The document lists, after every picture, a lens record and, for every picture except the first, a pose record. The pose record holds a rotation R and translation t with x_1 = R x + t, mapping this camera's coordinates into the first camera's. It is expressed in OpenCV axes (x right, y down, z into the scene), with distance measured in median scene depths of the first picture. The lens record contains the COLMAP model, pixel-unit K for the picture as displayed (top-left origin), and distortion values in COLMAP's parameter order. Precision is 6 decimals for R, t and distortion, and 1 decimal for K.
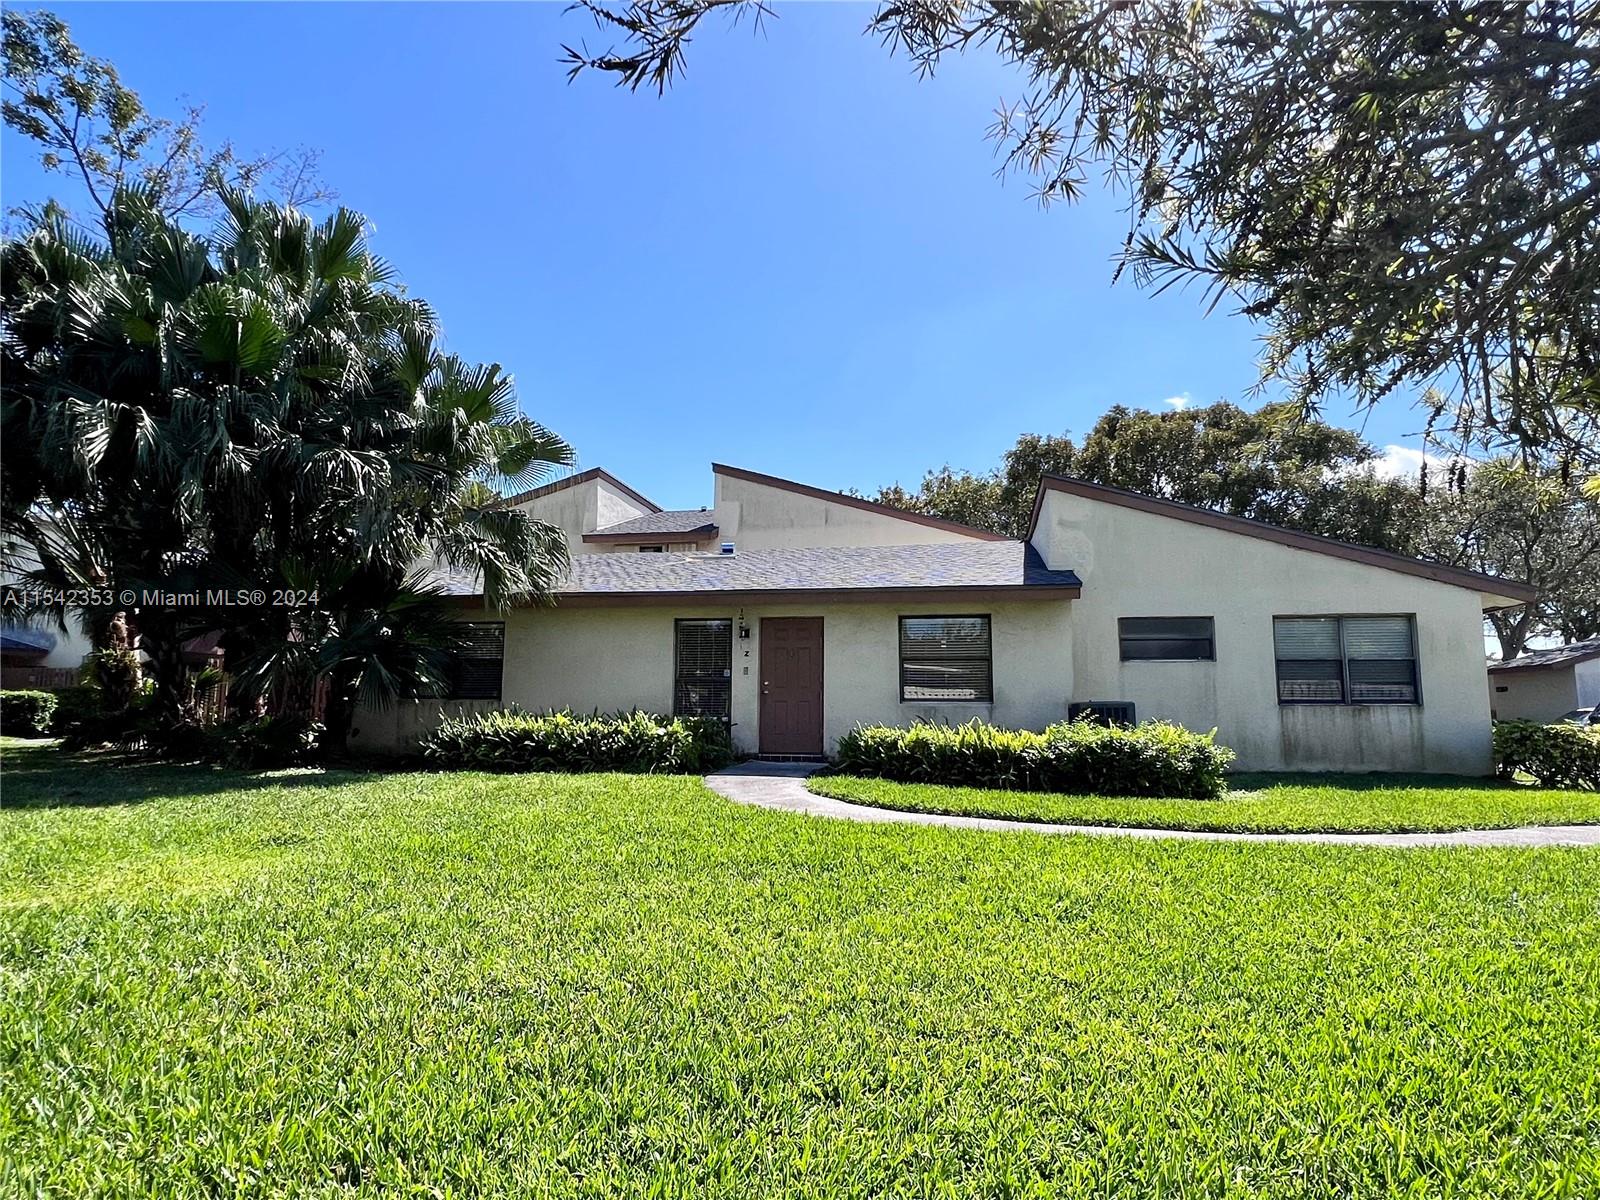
lens RADIAL K [[922.0, 0, 794.3], [0, 922.0, 600.7], [0, 0, 1]] dist [-0.004263, -0.001575]
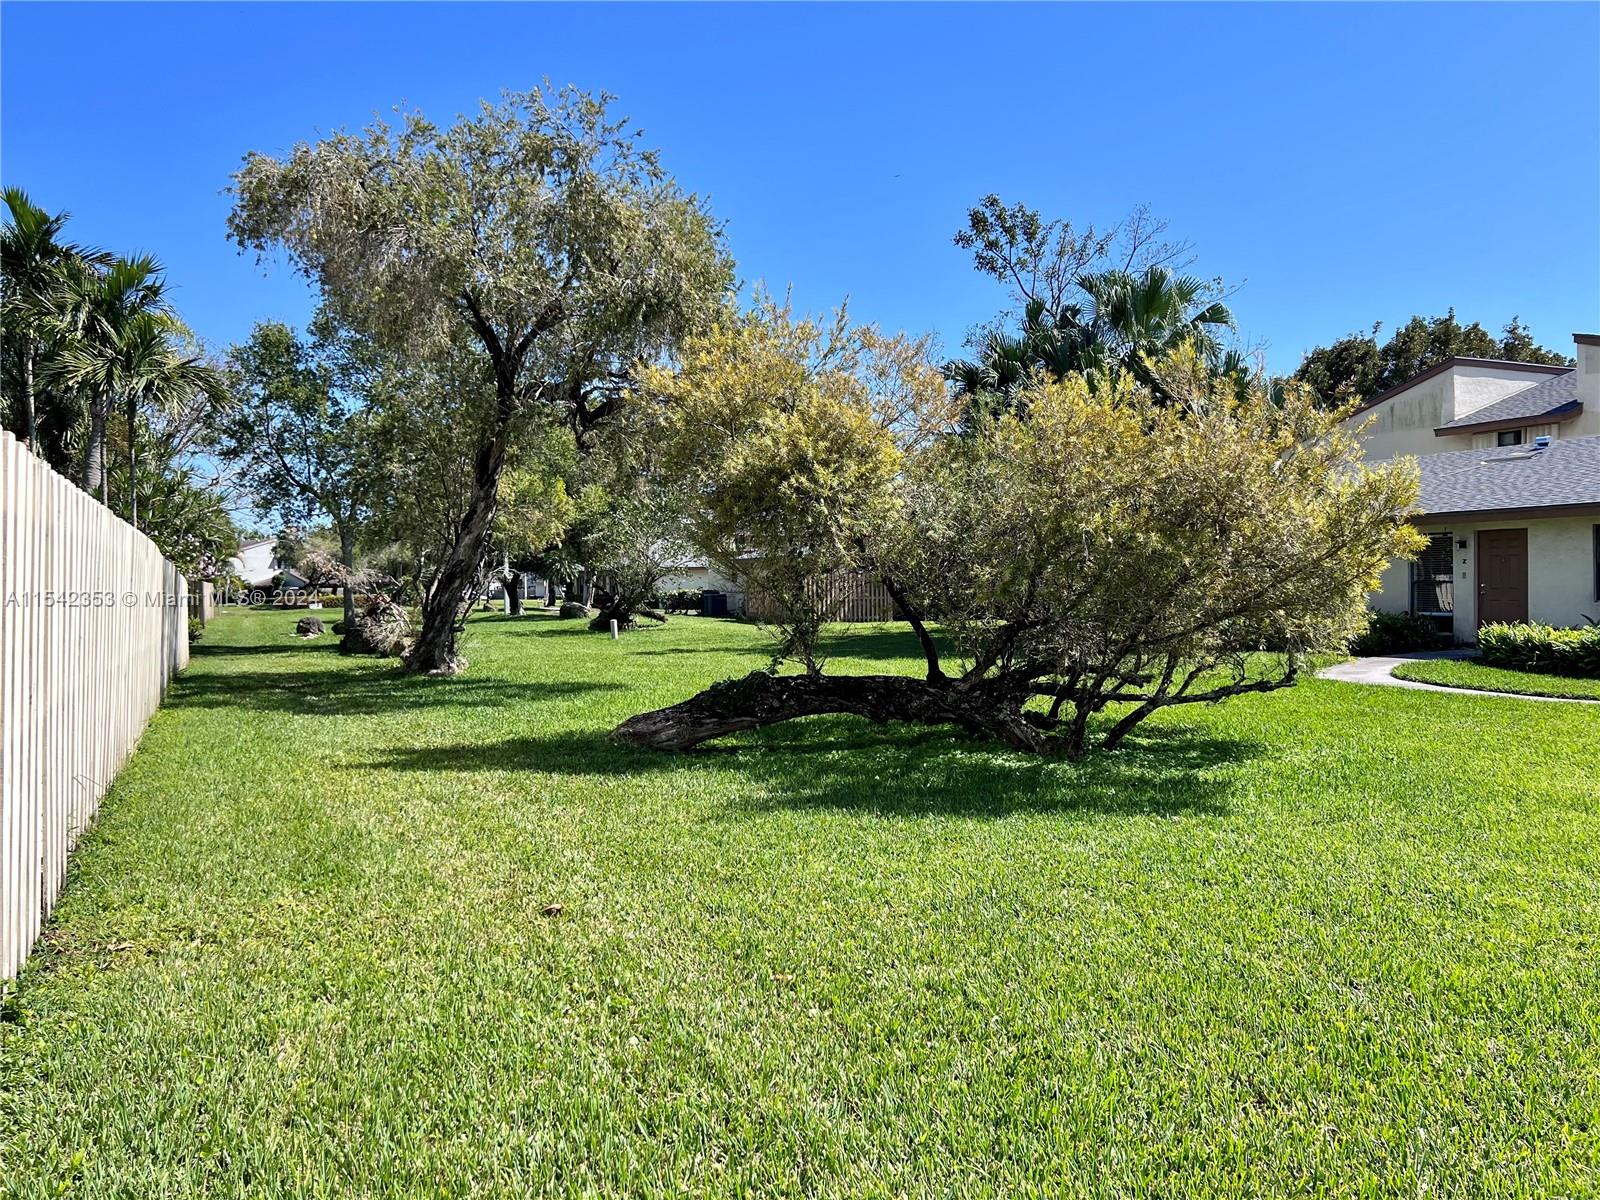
lens RADIAL K [[1208.5, 0, 800.2], [0, 1208.5, 596.8], [0, 0, 1]] dist [0.088533, -0.102791]
pose [[0.598577, -0.009684, -0.801006, 0.452621], [0.118977, 0.989911, 0.076941, -0.078098], [0.792180, -0.141357, 0.593691, -0.410434]]
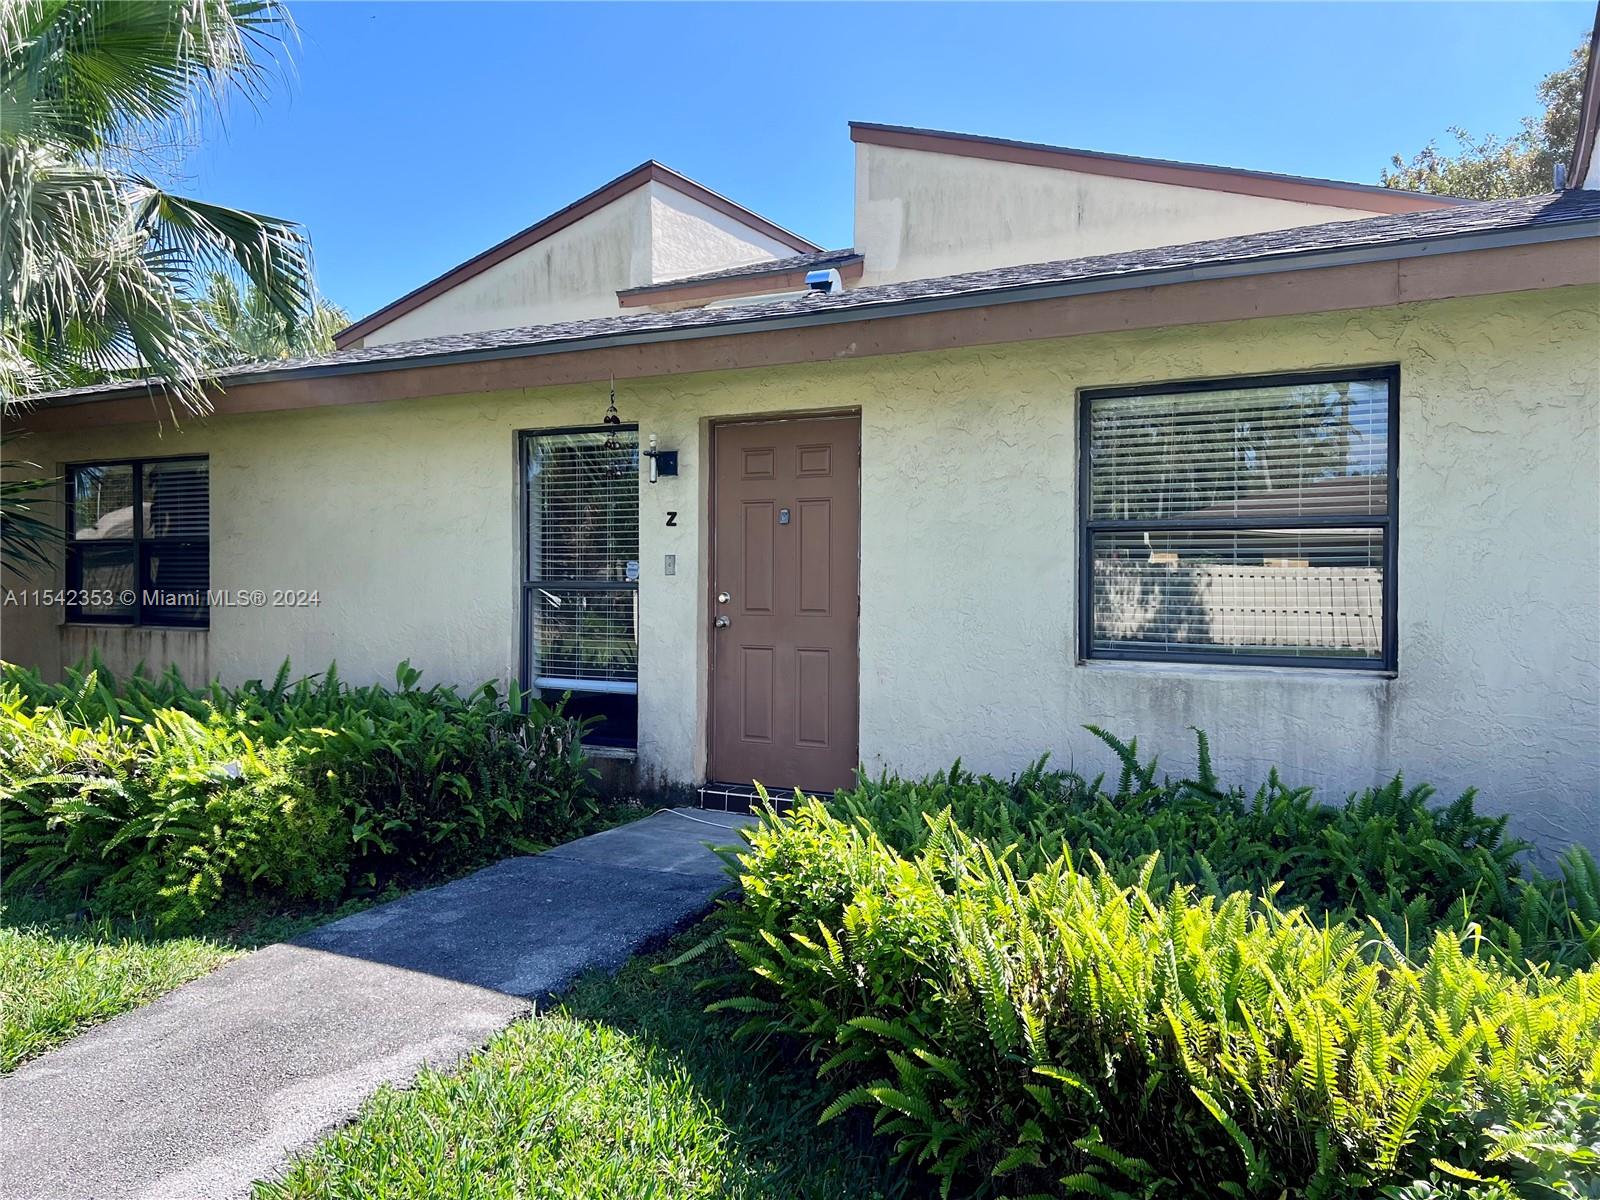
lens RADIAL K [[1208.5, 0, 800.2], [0, 1208.5, 596.8], [0, 0, 1]] dist [0.088533, -0.102791]
pose [[0.949281, 0.000994, -0.314427, 0.095198], [0.041892, 0.990680, 0.129608, 0.017540], [0.311626, -0.136207, 0.940392, 0.350828]]
